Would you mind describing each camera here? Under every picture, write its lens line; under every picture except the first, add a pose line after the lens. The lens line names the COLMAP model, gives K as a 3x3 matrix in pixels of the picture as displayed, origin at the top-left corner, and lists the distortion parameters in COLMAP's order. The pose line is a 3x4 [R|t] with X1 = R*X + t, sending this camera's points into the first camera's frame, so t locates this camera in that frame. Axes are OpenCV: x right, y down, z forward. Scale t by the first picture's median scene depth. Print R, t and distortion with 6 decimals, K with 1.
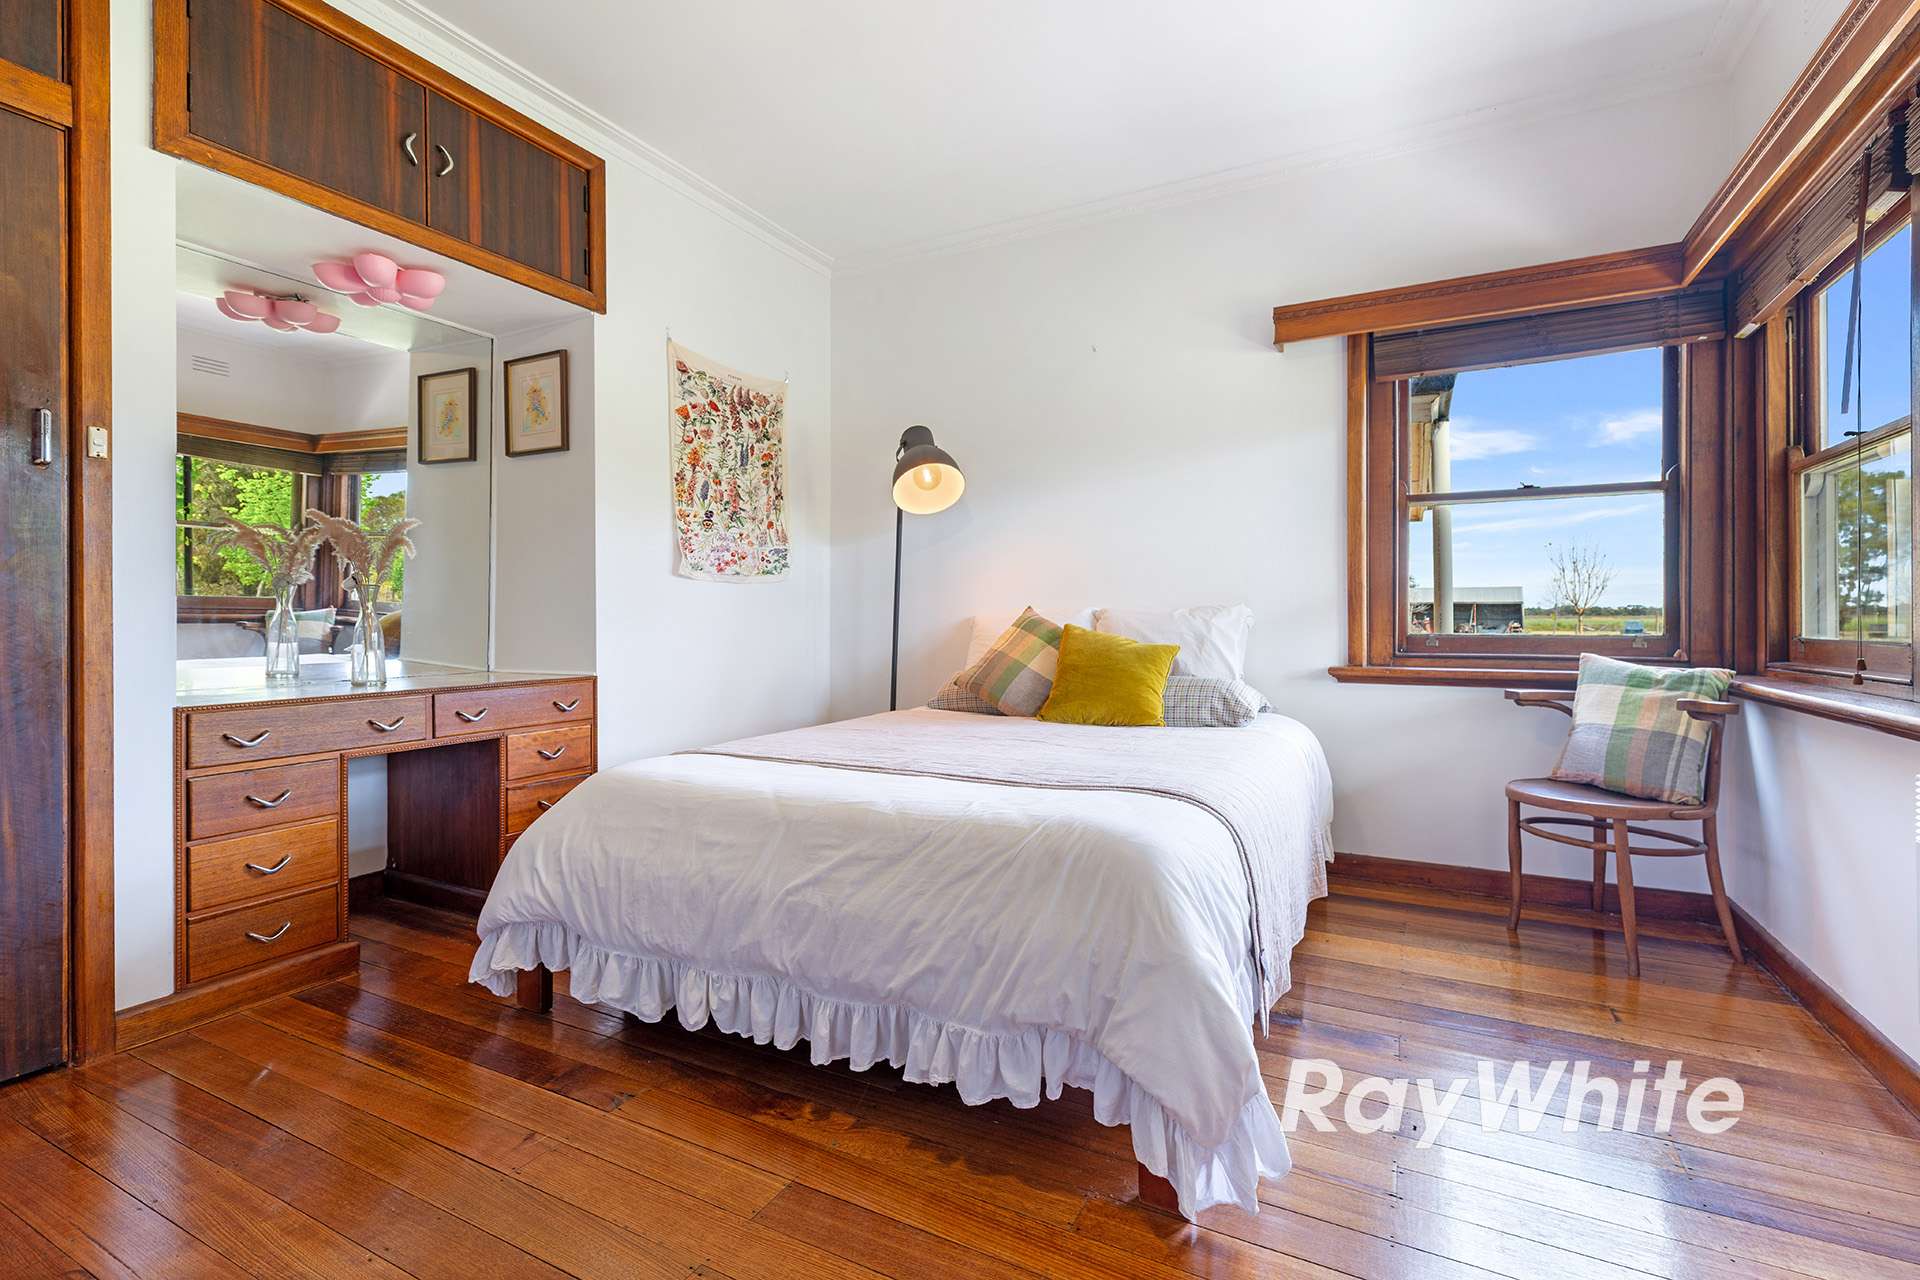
lens RADIAL K [[874.8, 0, 973.1], [0, 874.8, 635.7], [0, 0, 1]] dist [0.003567, 0.000245]
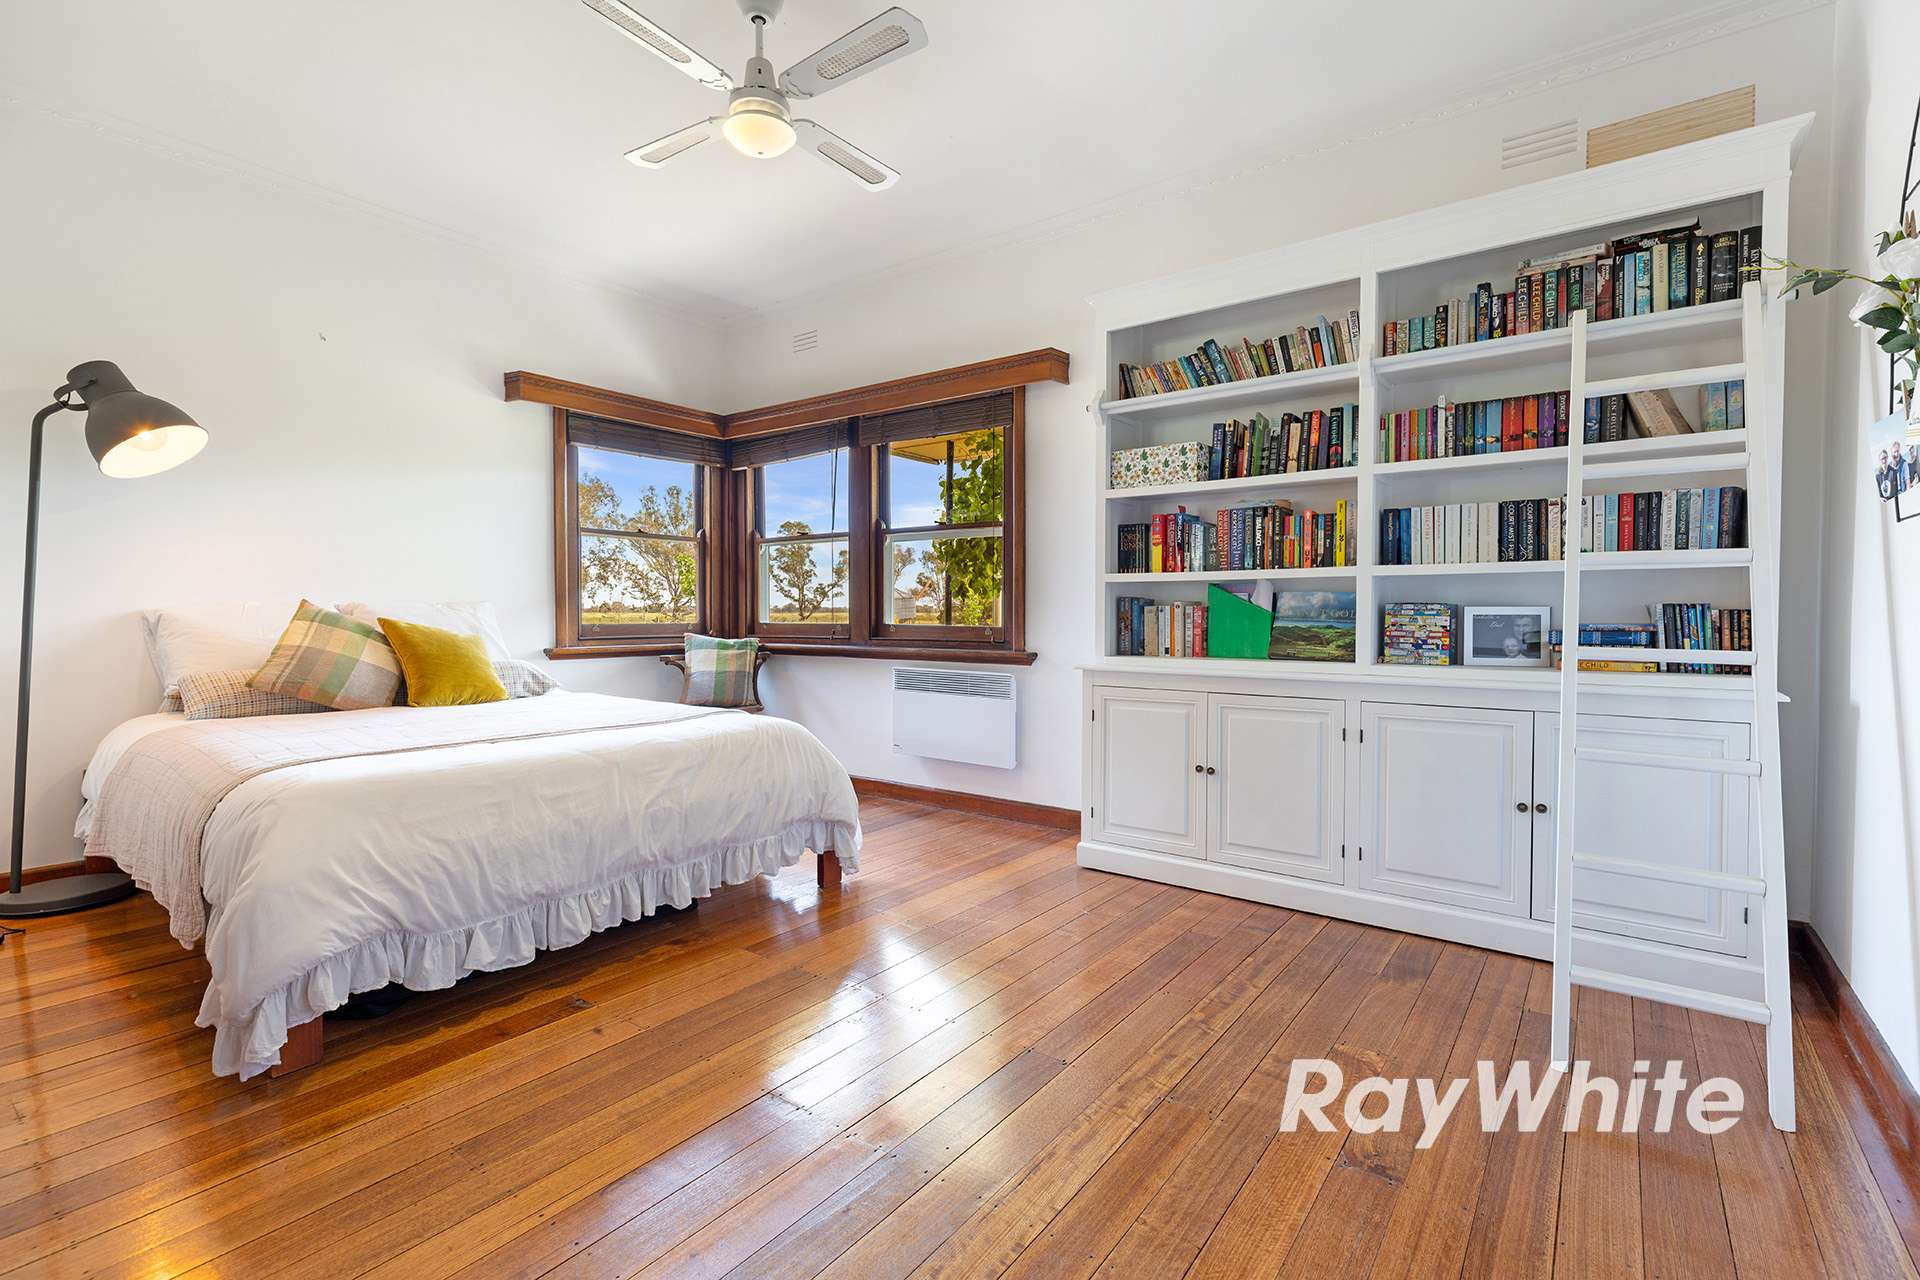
lens RADIAL K [[874.8, 0, 973.1], [0, 874.8, 635.7], [0, 0, 1]] dist [0.003567, 0.000245]
pose [[0.155415, -0.025401, 0.987523, -0.956113], [0.015632, 0.999607, 0.023252, -0.005941], [-0.987726, 0.011823, 0.155751, 0.158594]]
